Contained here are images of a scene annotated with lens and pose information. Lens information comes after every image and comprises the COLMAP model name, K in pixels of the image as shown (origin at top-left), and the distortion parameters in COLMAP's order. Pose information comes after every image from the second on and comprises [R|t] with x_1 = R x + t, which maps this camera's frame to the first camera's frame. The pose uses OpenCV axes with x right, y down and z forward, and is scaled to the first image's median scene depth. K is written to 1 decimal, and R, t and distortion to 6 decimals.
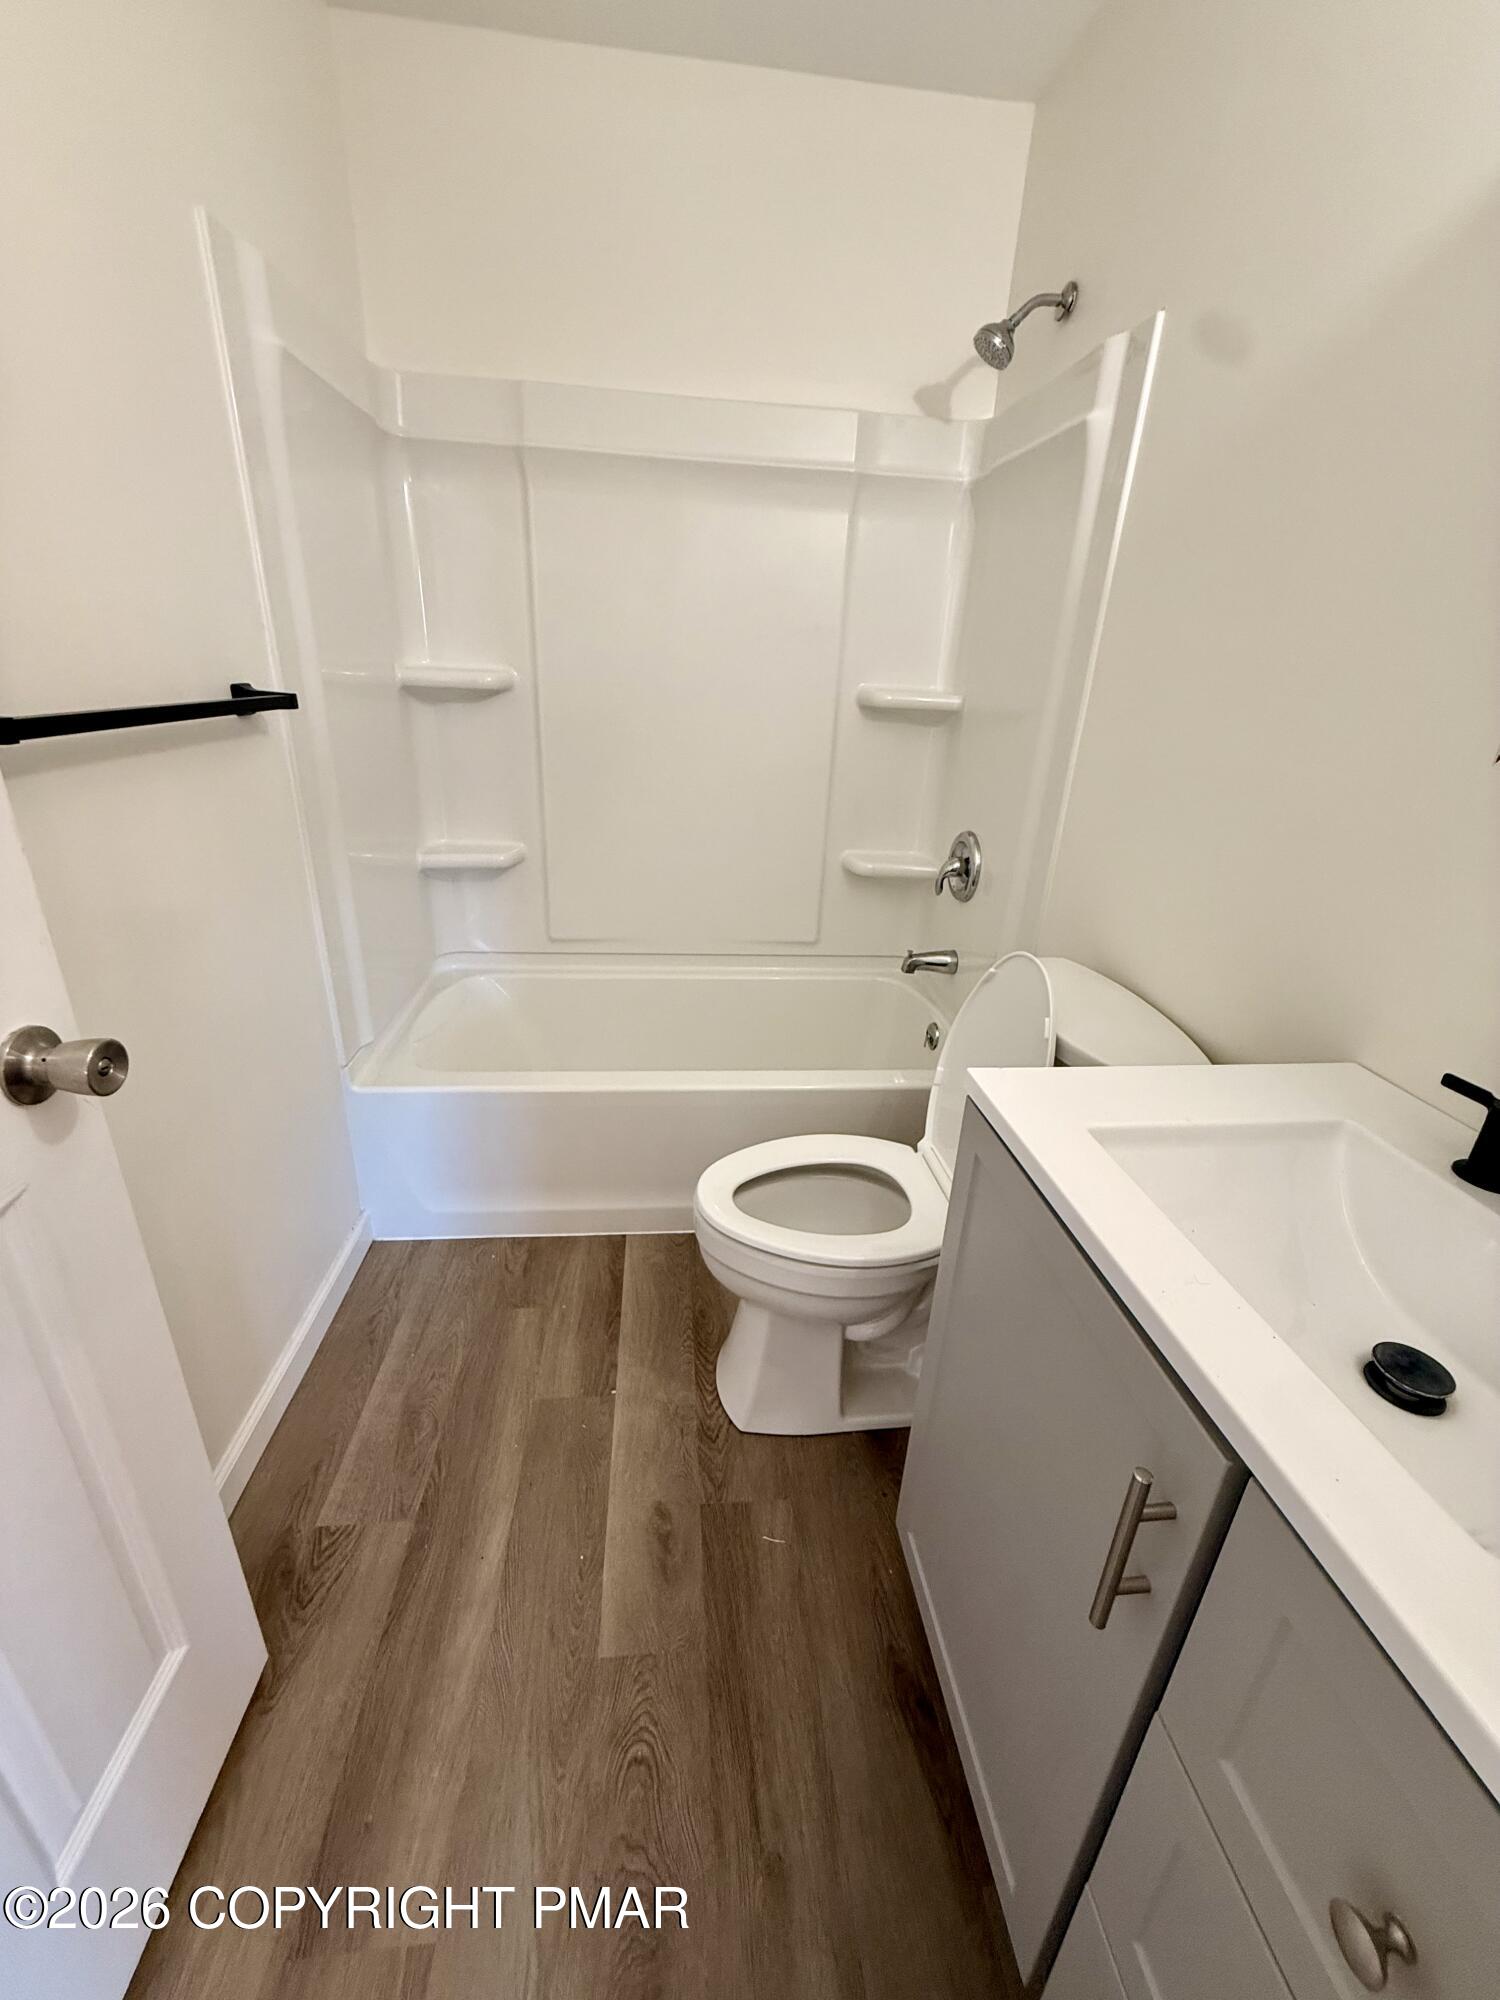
lens RADIAL K [[796.3, 0, 751.6], [0, 796.3, 982.3], [0, 0, 1]] dist [0.002986, 0.001127]
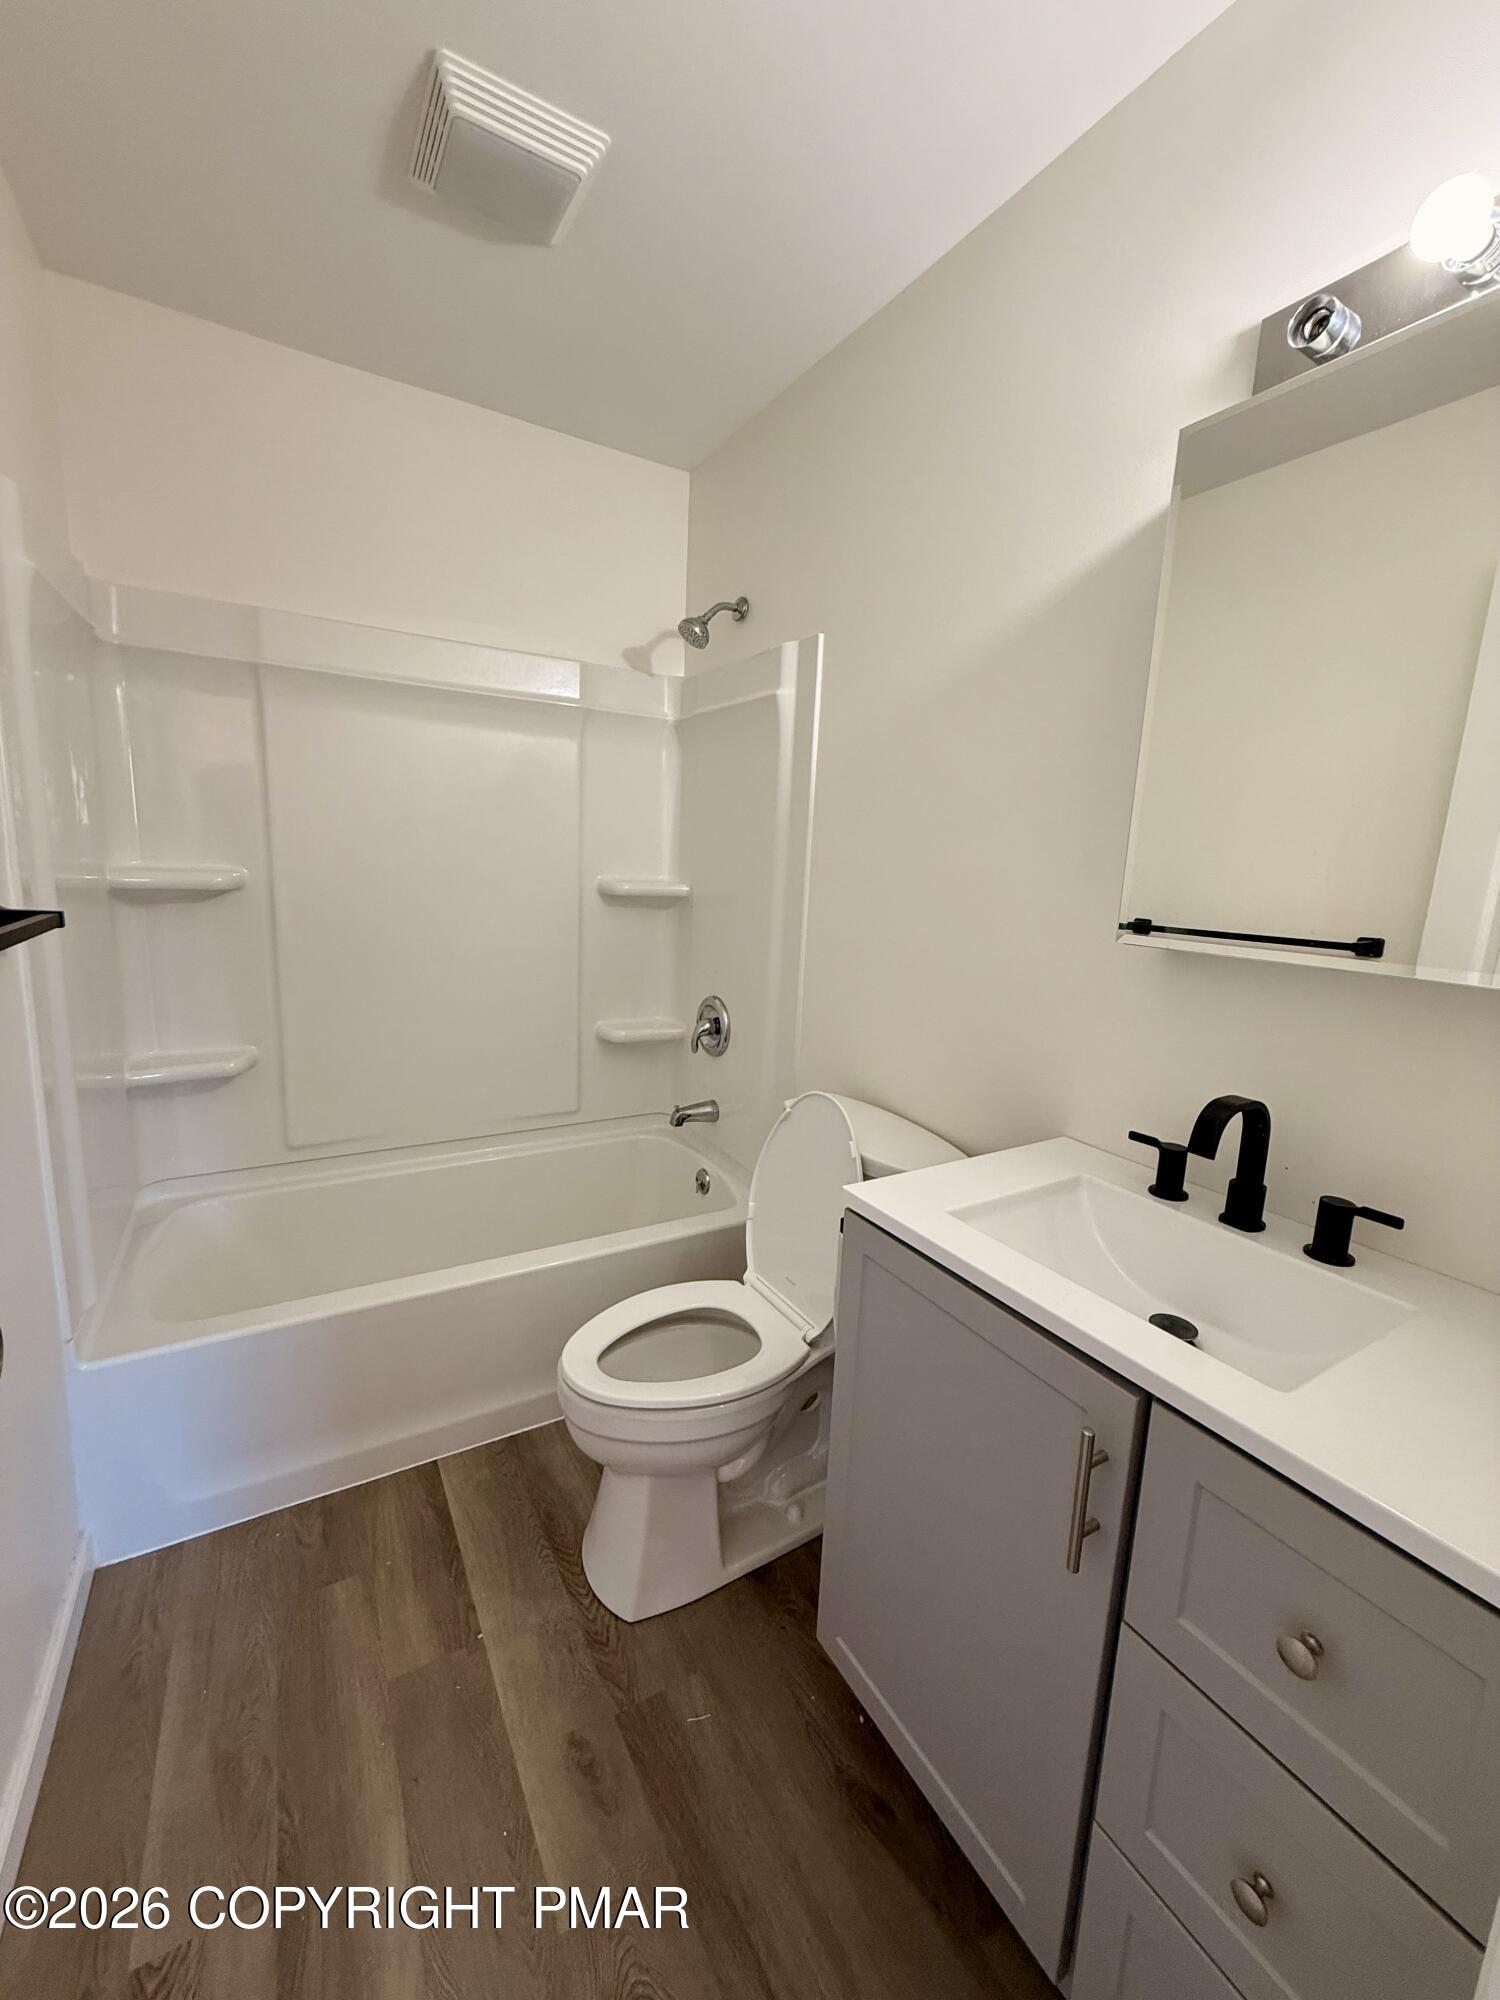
lens RADIAL K [[796.3, 0, 739.1], [0, 796.3, 983.5], [0, 0, 1]] dist [0.002986, 0.001127]
pose [[0.912214, -0.072209, 0.403301, -0.193430], [0.151066, 0.974271, -0.167255, -0.009705], [-0.380847, 0.213497, 0.899652, -0.075432]]
